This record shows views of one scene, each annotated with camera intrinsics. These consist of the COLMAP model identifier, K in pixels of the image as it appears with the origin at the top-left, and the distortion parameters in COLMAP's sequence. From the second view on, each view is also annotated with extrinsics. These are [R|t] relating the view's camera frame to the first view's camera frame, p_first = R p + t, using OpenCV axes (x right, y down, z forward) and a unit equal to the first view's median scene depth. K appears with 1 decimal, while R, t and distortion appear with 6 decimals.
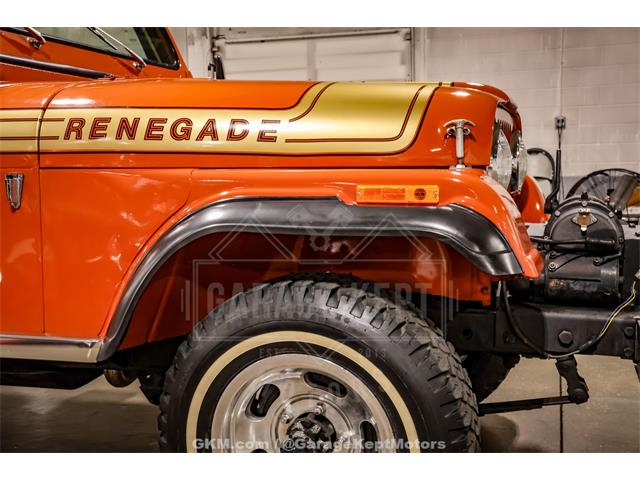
lens RADIAL K [[813.3, 0, 320.0], [0, 813.3, 240.0], [0, 0, 1]] dist [0.069875, 0.004313]
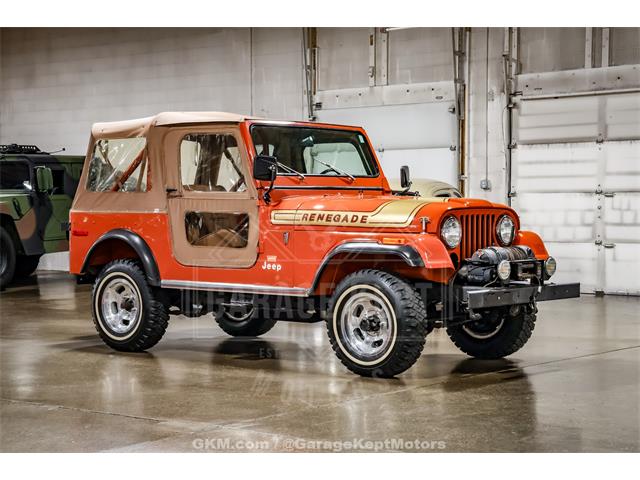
lens RADIAL K [[1326.7, 0, 320.0], [0, 1326.7, 240.0], [0, 0, 1]] dist [0.303938, 0.270989]
pose [[0.923778, 0.023480, -0.382208, 1.603671], [-0.047492, 0.997437, -0.053511, 0.202760], [0.379972, 0.067584, 0.922526, -3.437499]]
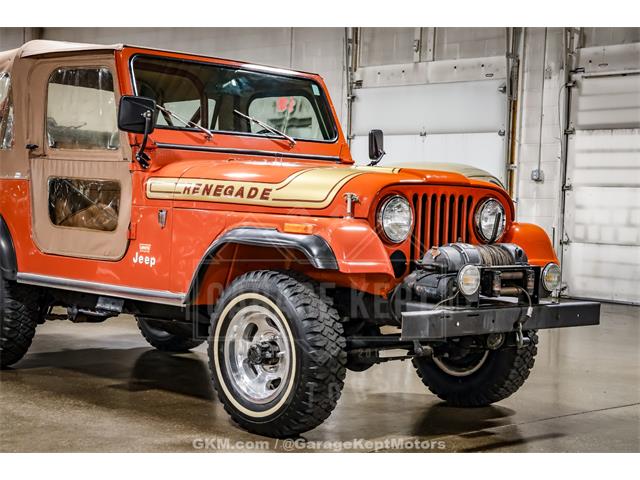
lens RADIAL K [[1187.0, 0, 320.0], [0, 1187.0, 240.0], [0, 0, 1]] dist [0.217879, 0.401105]
pose [[0.880850, 0.062140, -0.469299, 1.371011], [-0.092936, 0.994755, -0.042721, 0.083707], [0.464183, 0.081246, 0.882005, -1.415511]]
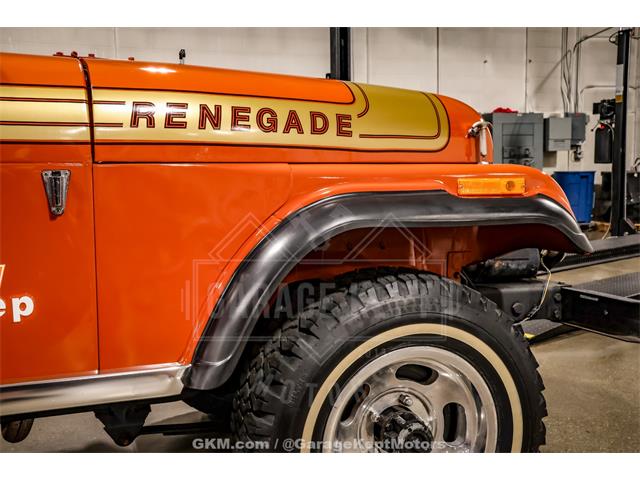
lens RADIAL K [[813.3, 0, 320.0], [0, 813.3, 240.0], [0, 0, 1]] dist [0.069875, 0.004313]
pose [[0.785631, -0.051126, 0.616579, -0.682460], [0.059962, 0.998180, 0.006365, -0.004790], [-0.615782, 0.031971, 0.787267, 0.252322]]
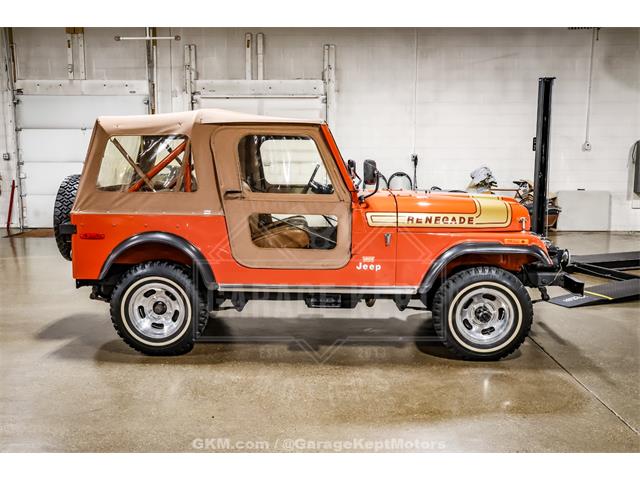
lens RADIAL K [[684.9, 0, 320.0], [0, 684.9, 240.0], [0, 0, 1]] dist [-0.059187, 0.227479]
pose [[0.961039, -0.017769, 0.275841, -1.367687], [0.006491, 0.999107, 0.041746, -0.171337], [-0.276336, -0.038329, 0.960296, -1.422692]]
